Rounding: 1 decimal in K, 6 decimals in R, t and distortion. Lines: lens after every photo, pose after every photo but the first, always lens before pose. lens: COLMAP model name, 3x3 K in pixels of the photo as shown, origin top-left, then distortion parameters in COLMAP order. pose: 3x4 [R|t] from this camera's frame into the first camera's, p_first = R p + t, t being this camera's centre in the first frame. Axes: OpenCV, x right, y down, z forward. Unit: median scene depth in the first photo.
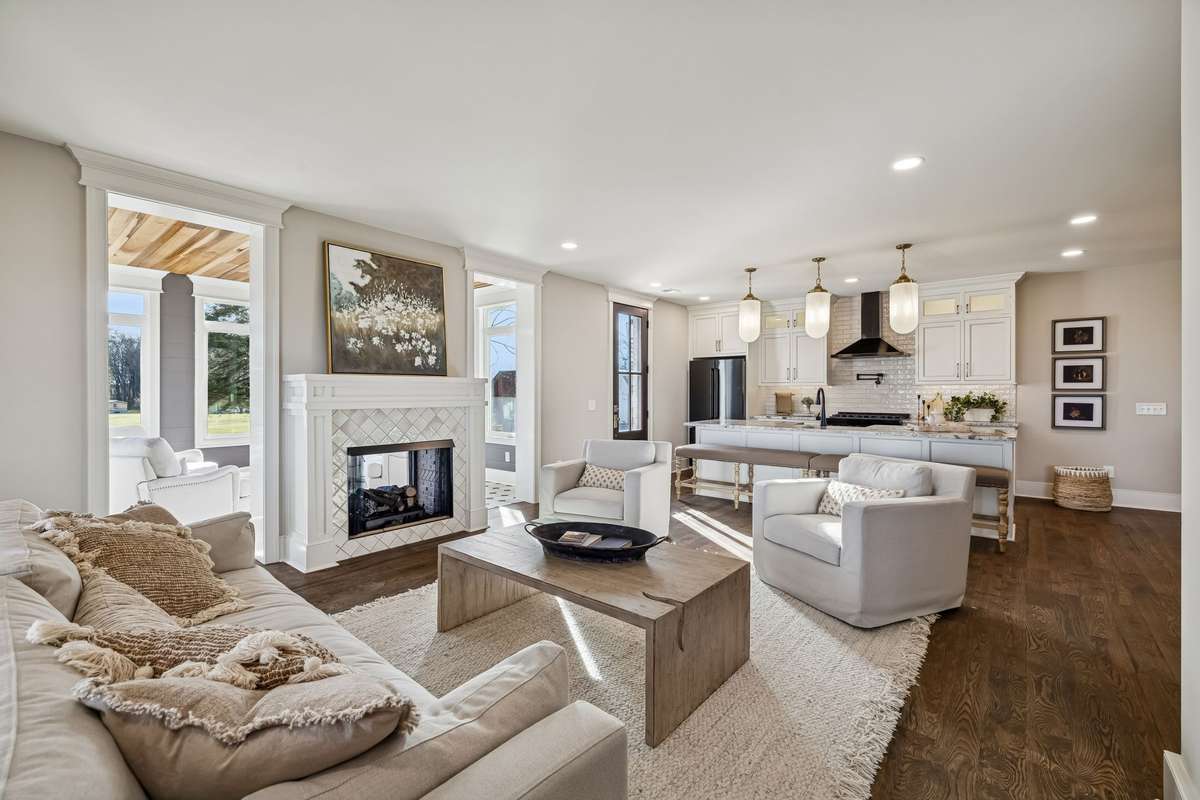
lens RADIAL K [[509.6, 0, 599.4], [0, 509.6, 395.8], [0, 0, 1]] dist [0.002927, -0.000053]
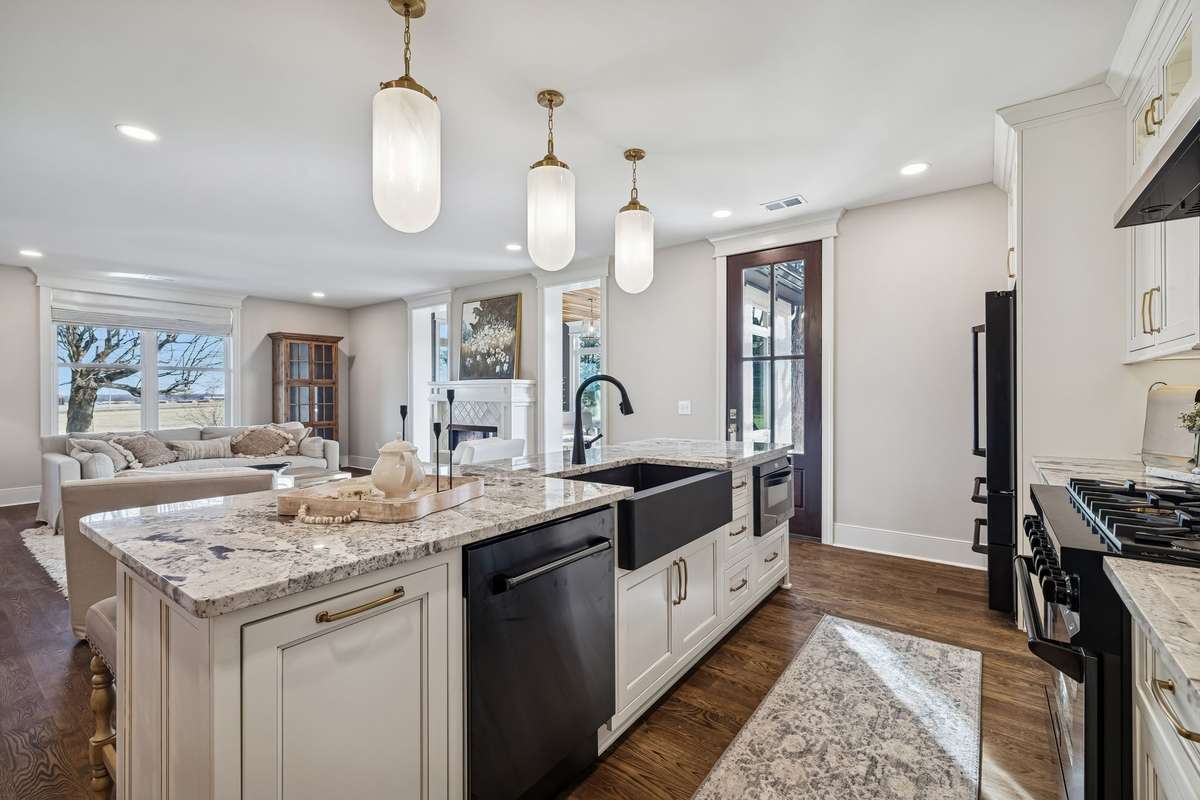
lens RADIAL K [[509.6, 0, 603.9], [0, 509.6, 395.1], [0, 0, 1]] dist [0.002927, -0.000053]
pose [[0.060300, 0.003263, -0.998175, 1.053215], [-0.003328, 0.999990, 0.003068, -0.001666], [0.998175, 0.003137, 0.060311, 1.213707]]
